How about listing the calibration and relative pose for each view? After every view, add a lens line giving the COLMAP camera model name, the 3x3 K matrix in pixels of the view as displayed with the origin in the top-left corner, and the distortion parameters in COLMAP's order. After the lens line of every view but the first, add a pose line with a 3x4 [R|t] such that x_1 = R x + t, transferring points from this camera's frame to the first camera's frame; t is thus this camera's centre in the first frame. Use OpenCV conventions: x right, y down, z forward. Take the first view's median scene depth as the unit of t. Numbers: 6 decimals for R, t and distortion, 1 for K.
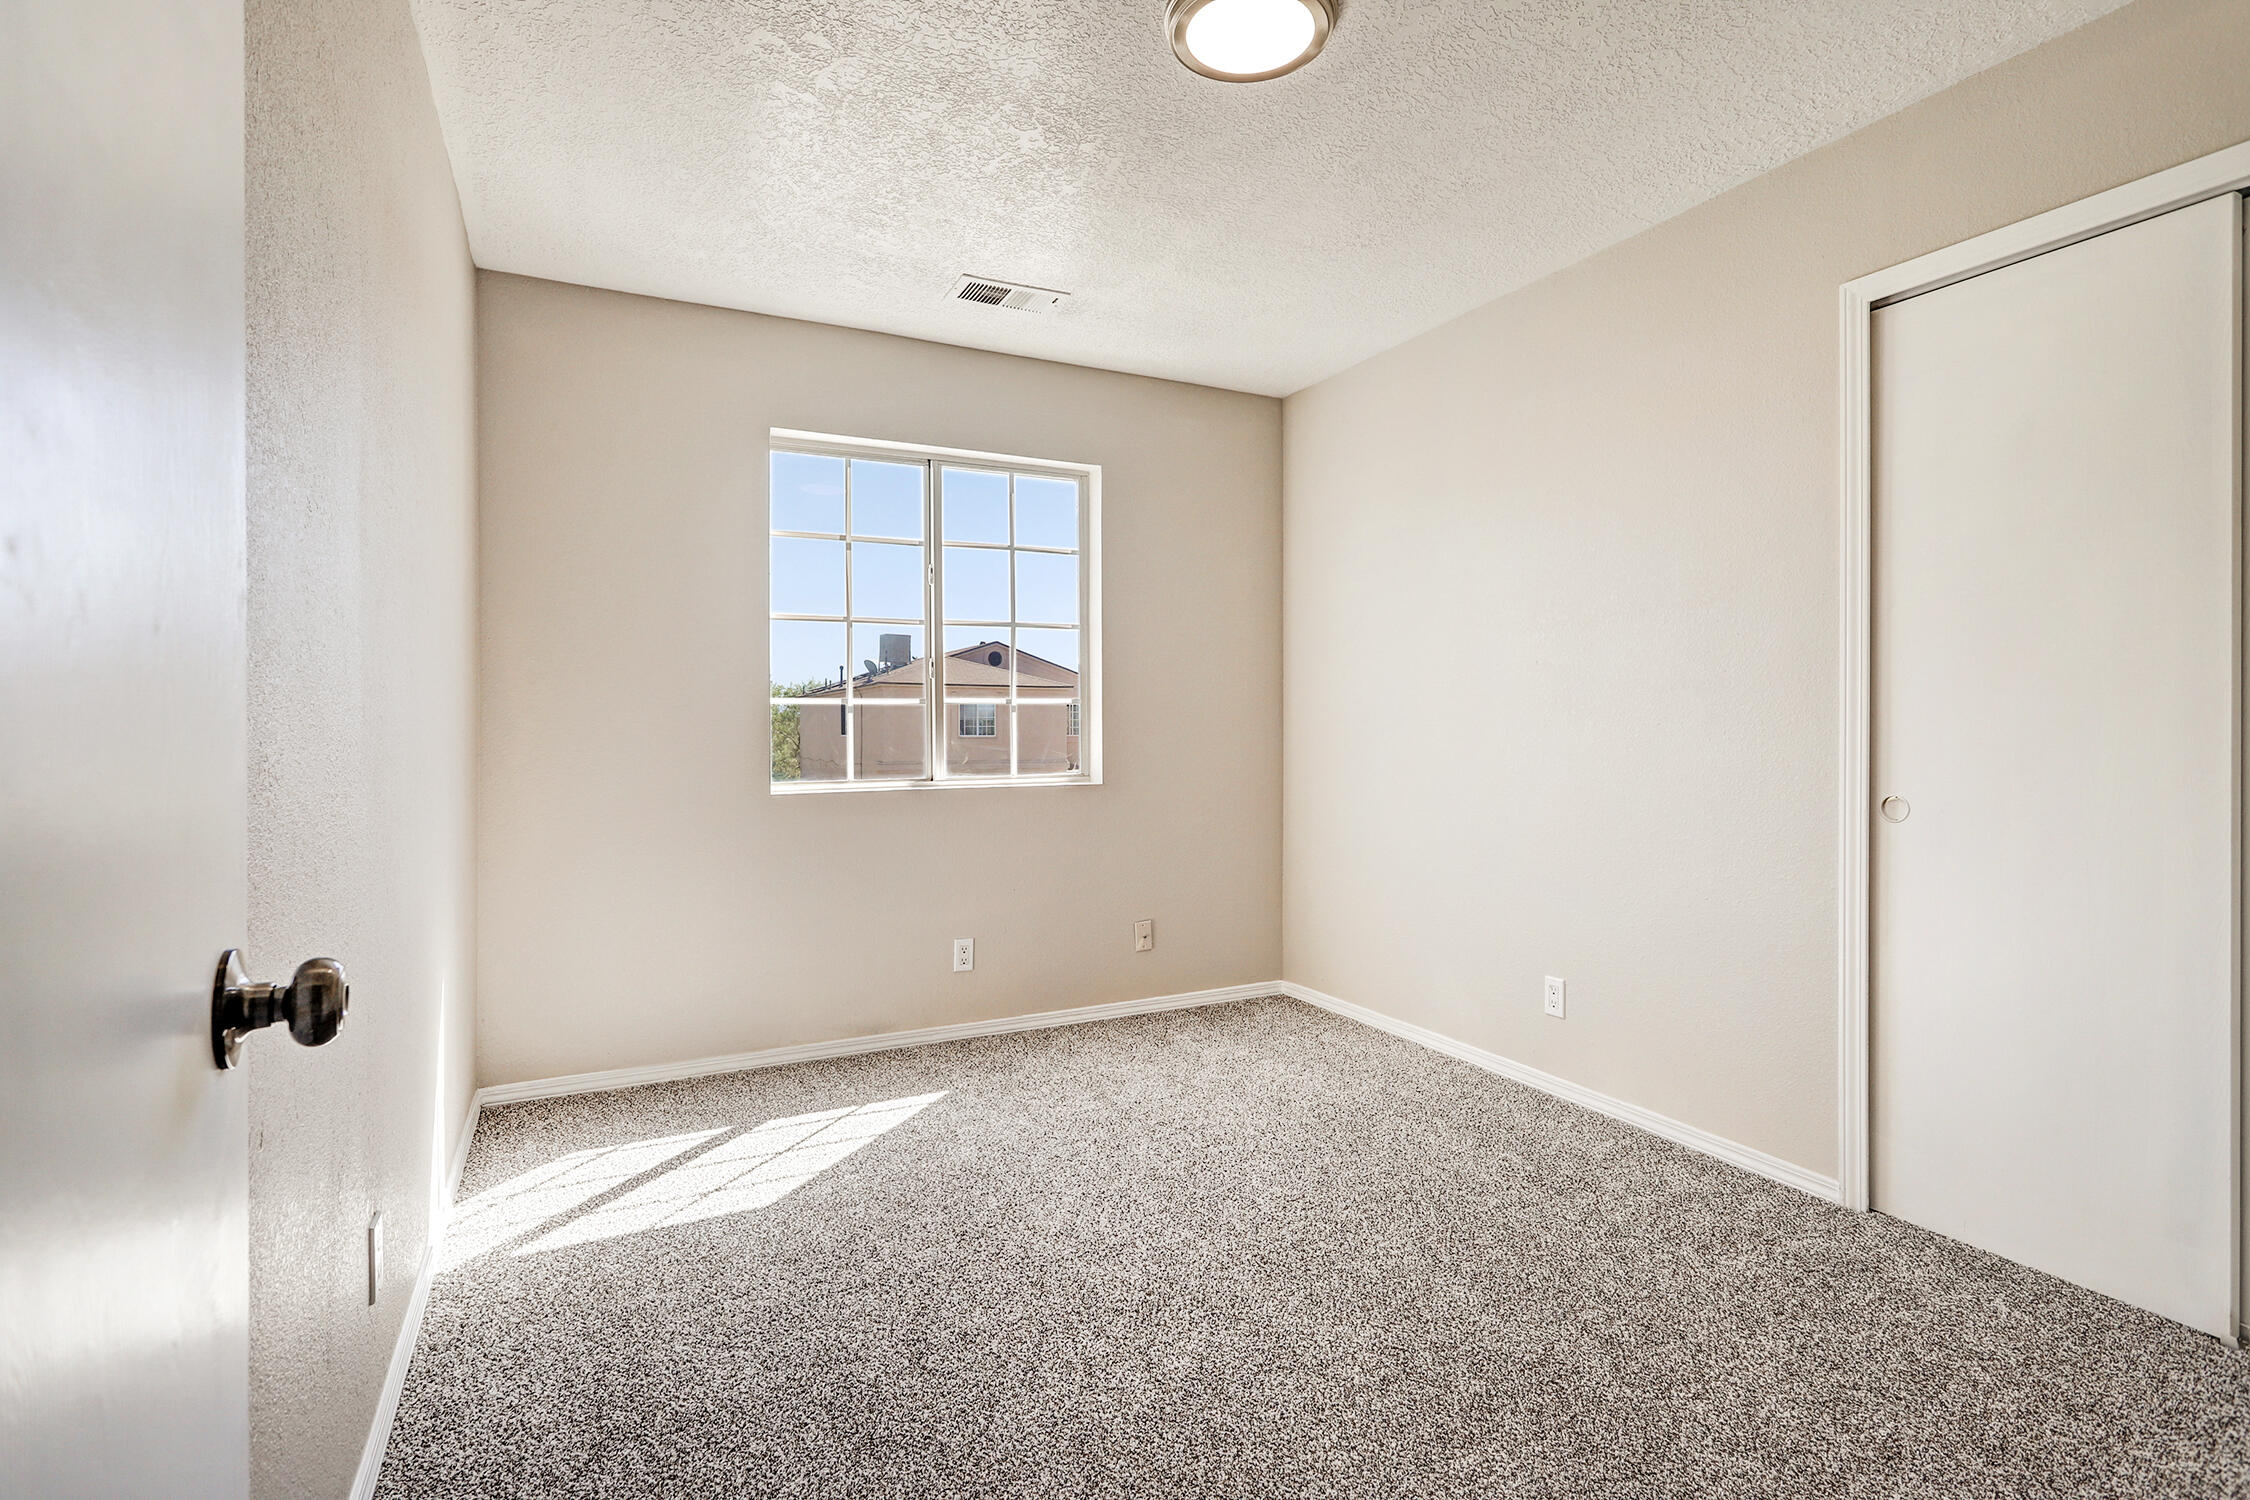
lens RADIAL K [[1059.4, 0, 1126.1], [0, 1059.4, 742.5], [0, 0, 1]] dist [-0.000787, -0.000182]
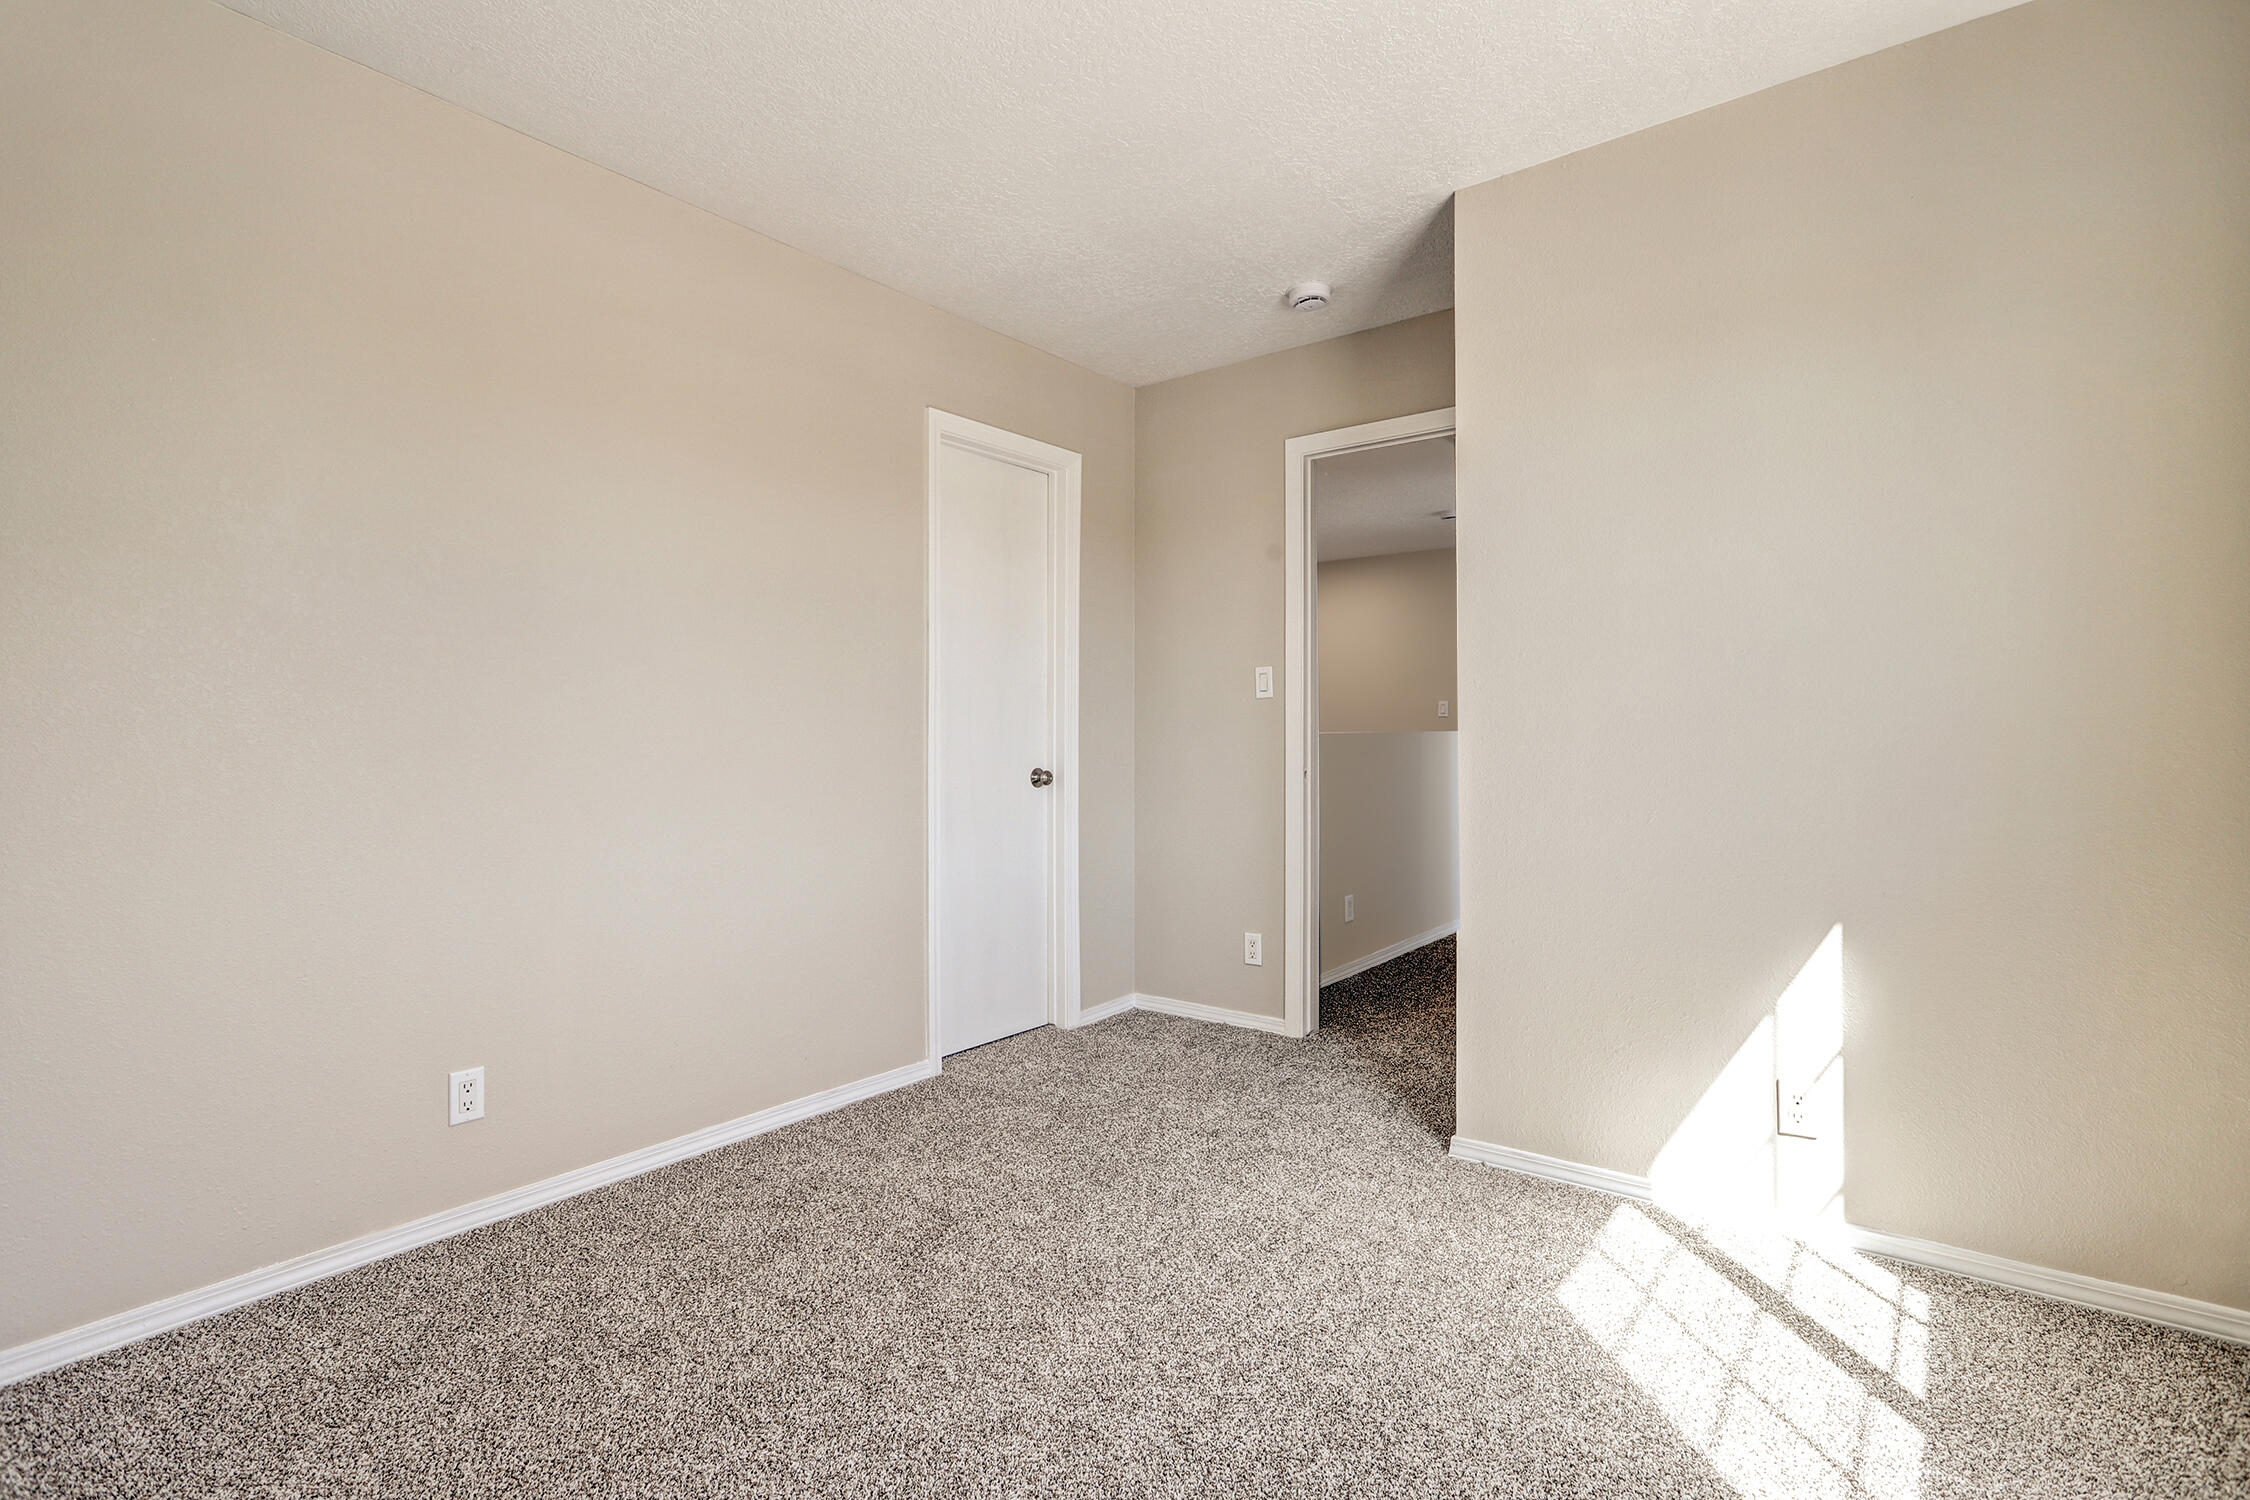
lens RADIAL K [[1075.7, 0, 1091.0], [0, 1075.7, 712.6], [0, 0, 1]] dist [0.001442, 0.000190]
pose [[-0.905690, 0.002661, -0.423933, 0.266627], [0.003536, 0.999993, -0.001278, -0.012245], [0.423927, -0.002657, -0.905693, 1.245509]]
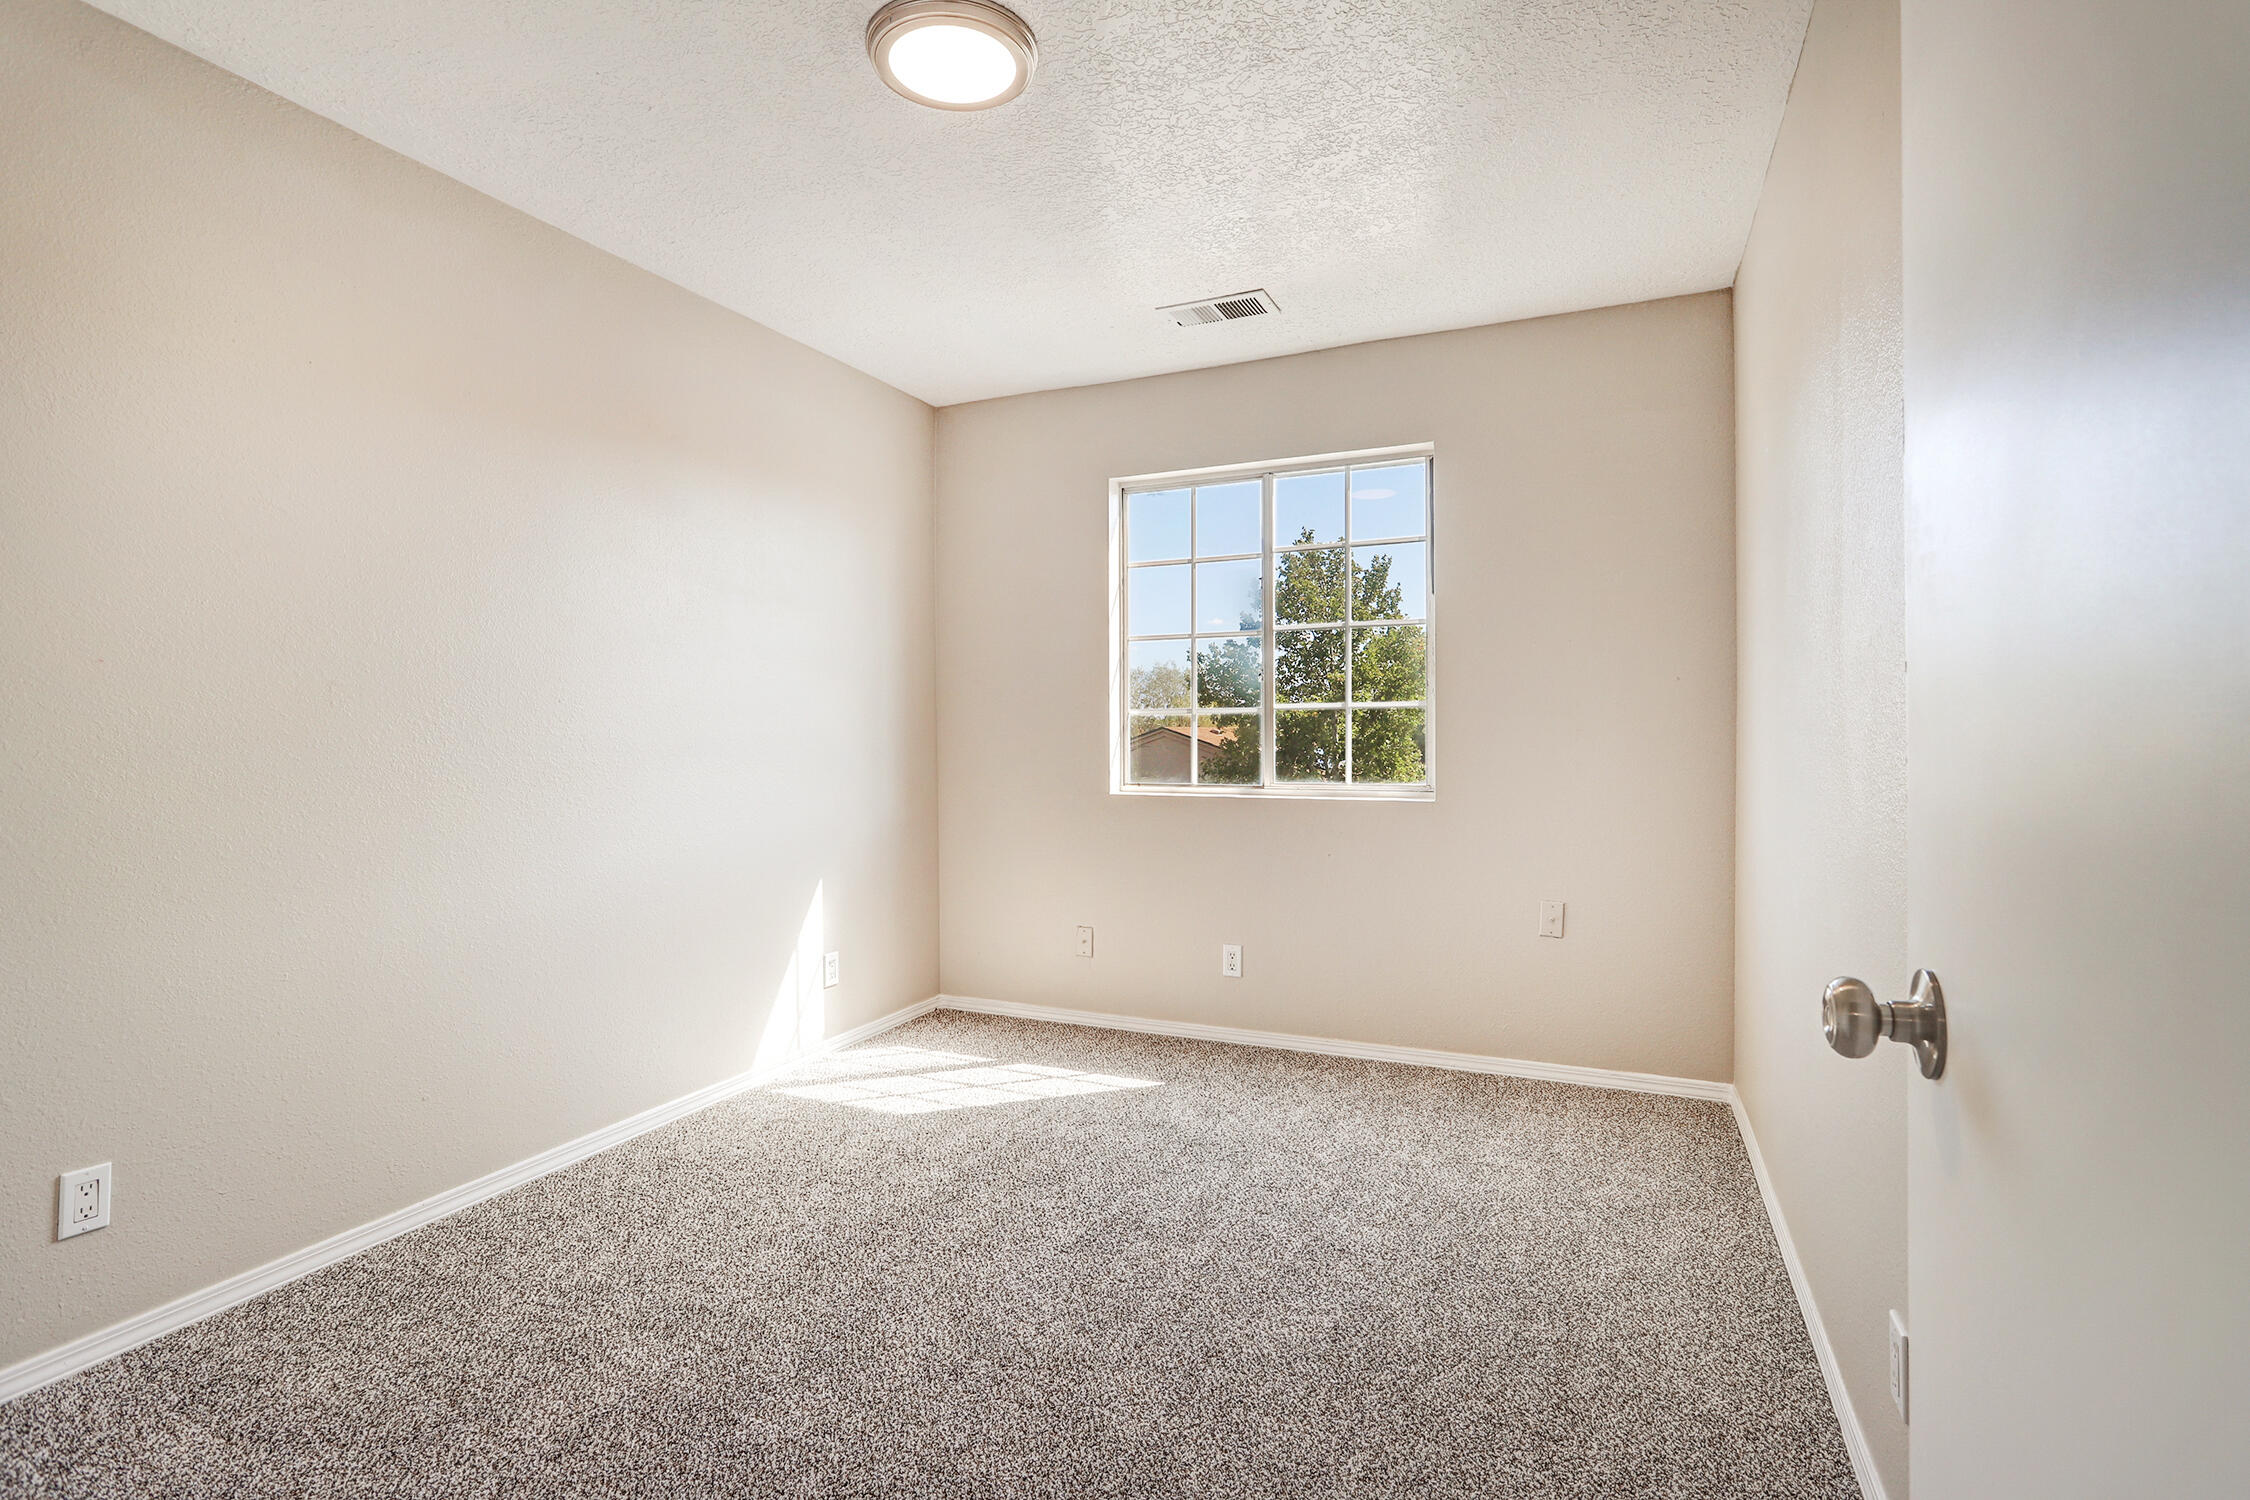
lens RADIAL K [[1075.7, 0, 1091.0], [0, 1075.7, 712.6], [0, 0, 1]] dist [0.001442, 0.000190]
pose [[0.615030, -0.016031, -0.788341, 0.645908], [-0.000943, 0.999778, -0.021066, -0.016191], [0.788504, 0.013699, 0.614878, 0.288530]]
